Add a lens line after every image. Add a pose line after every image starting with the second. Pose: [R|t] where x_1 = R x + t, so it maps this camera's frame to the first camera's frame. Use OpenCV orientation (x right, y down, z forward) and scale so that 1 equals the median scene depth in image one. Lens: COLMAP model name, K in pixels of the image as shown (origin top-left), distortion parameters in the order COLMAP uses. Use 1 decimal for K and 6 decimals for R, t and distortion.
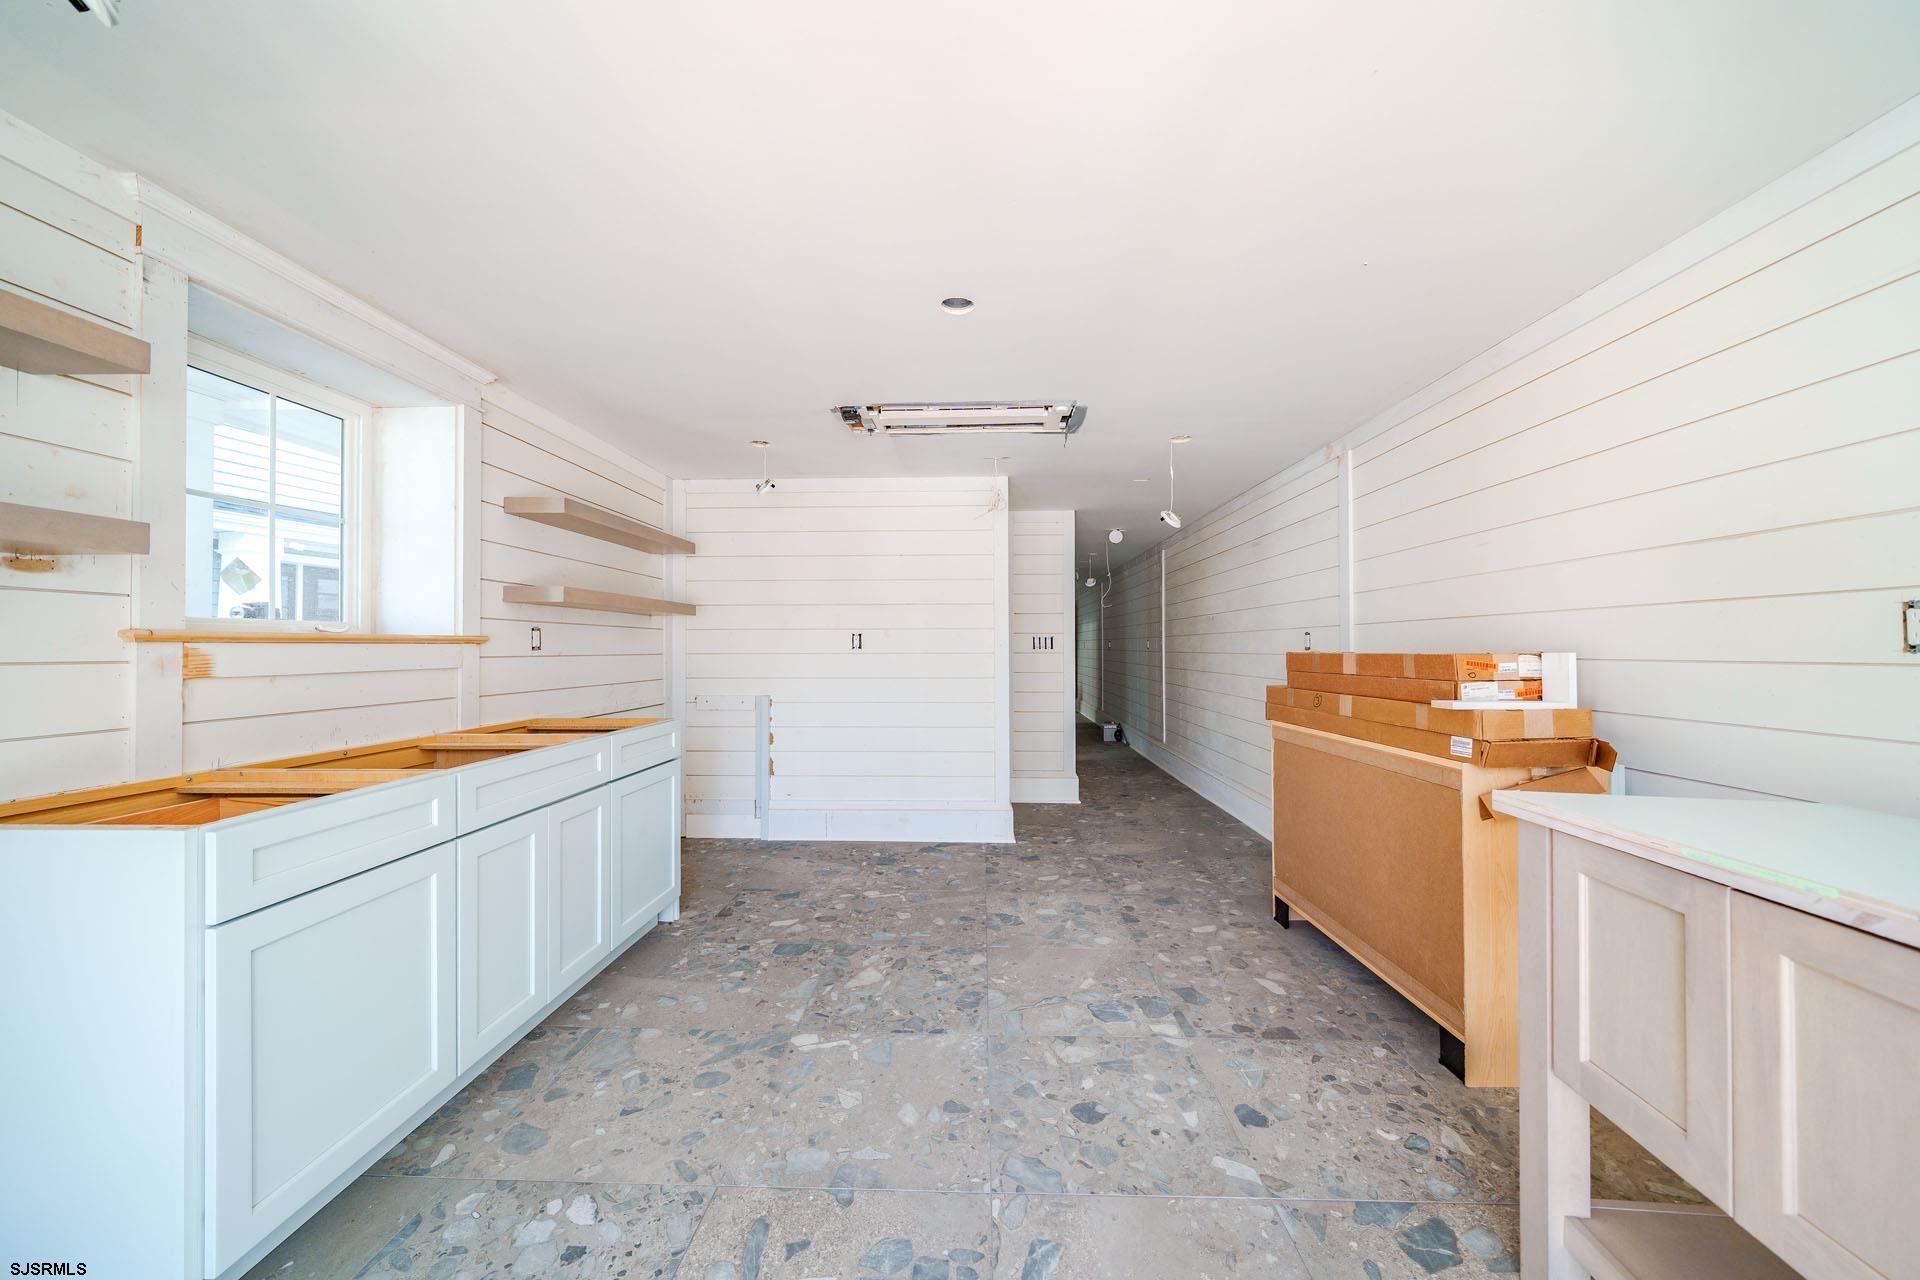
lens RADIAL K [[675.1, 0, 960.0], [0, 675.1, 640.0], [0, 0, 1]] dist [-0.001701, -0.000254]
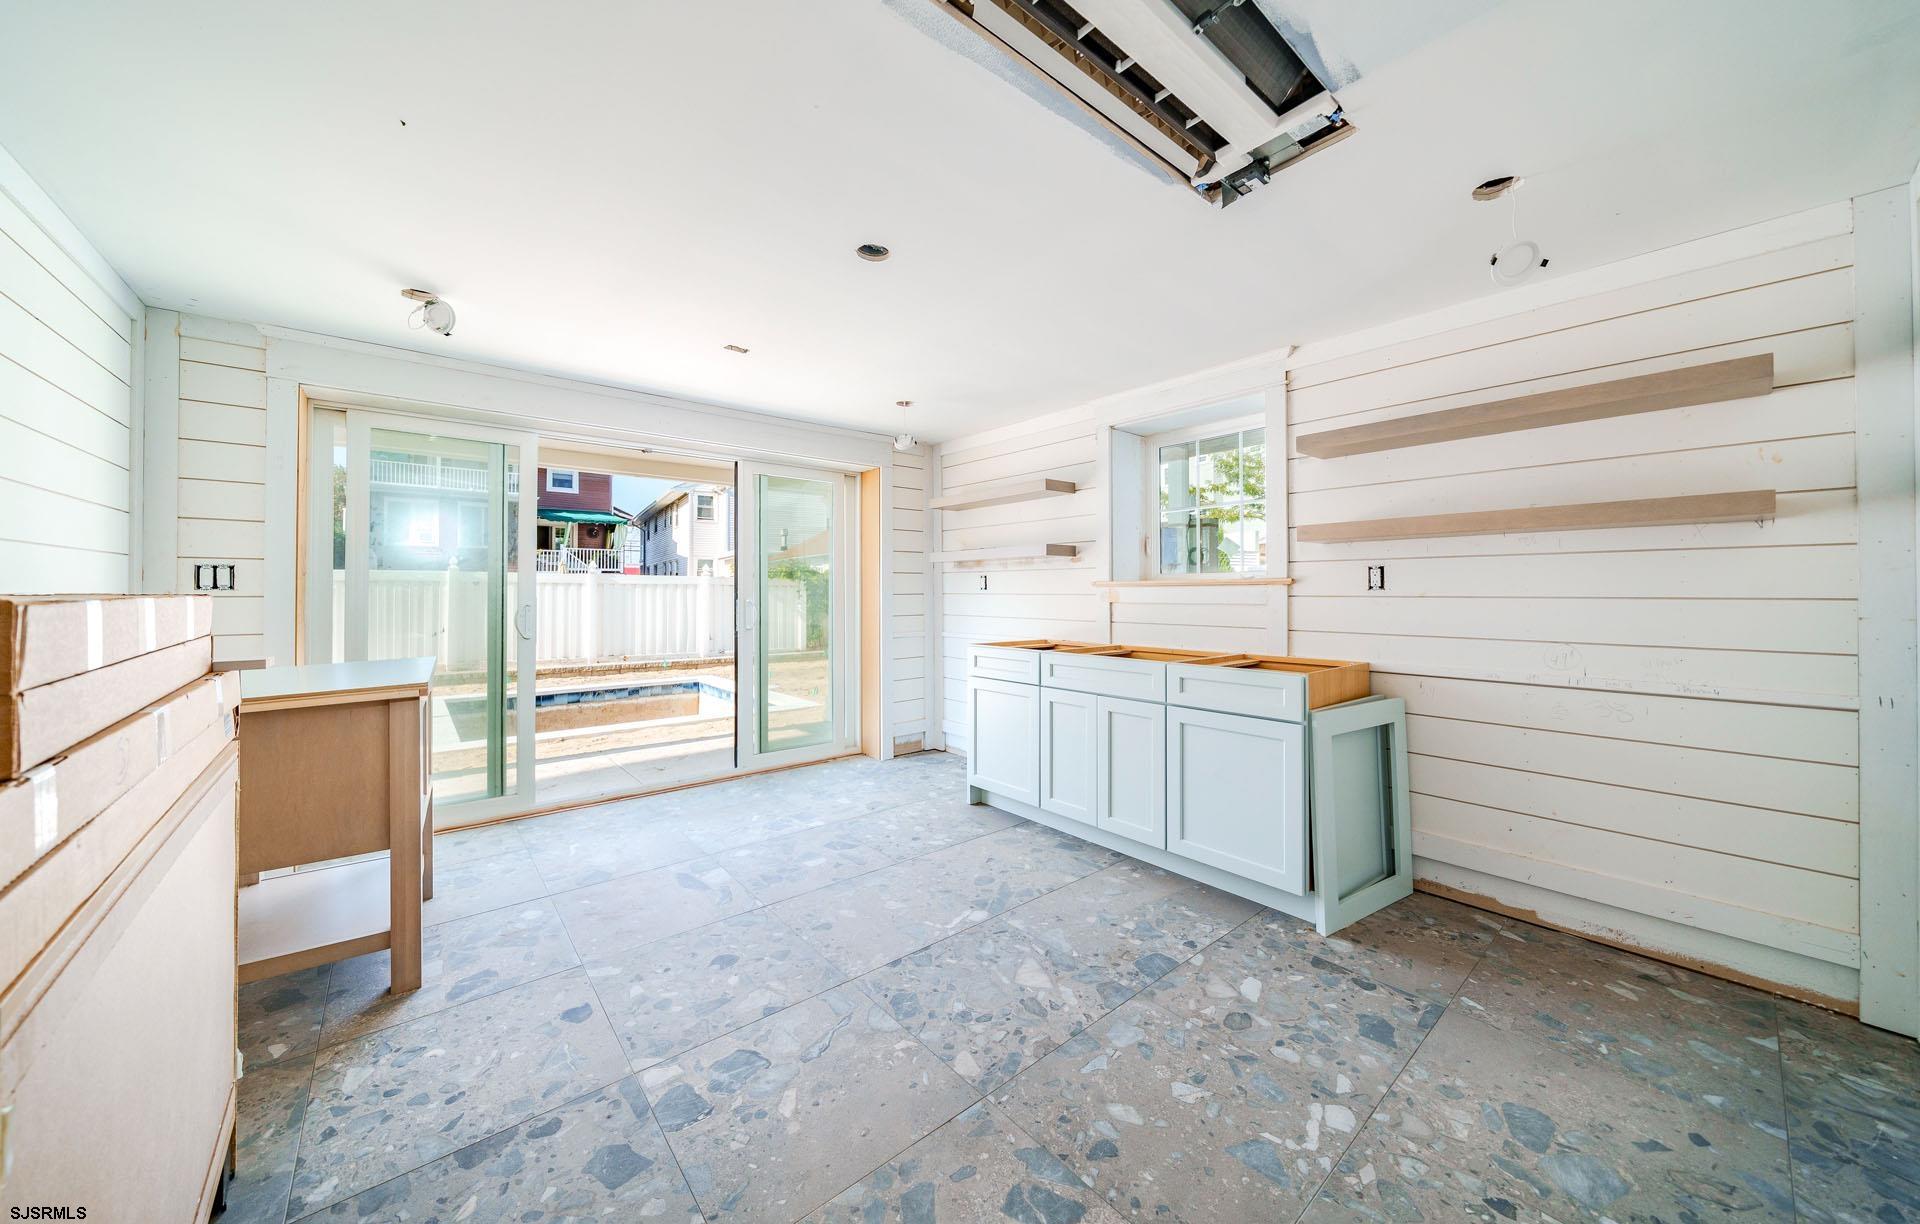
lens RADIAL K [[666.9, 0, 972.8], [0, 666.9, 589.5], [0, 0, 1]] dist [-0.000703, 0.000016]
pose [[-0.736647, 0.000107, -0.676278, 0.526660], [0.010296, 0.999886, -0.011057, 0.025187], [0.676200, -0.015108, -0.736564, 1.711995]]
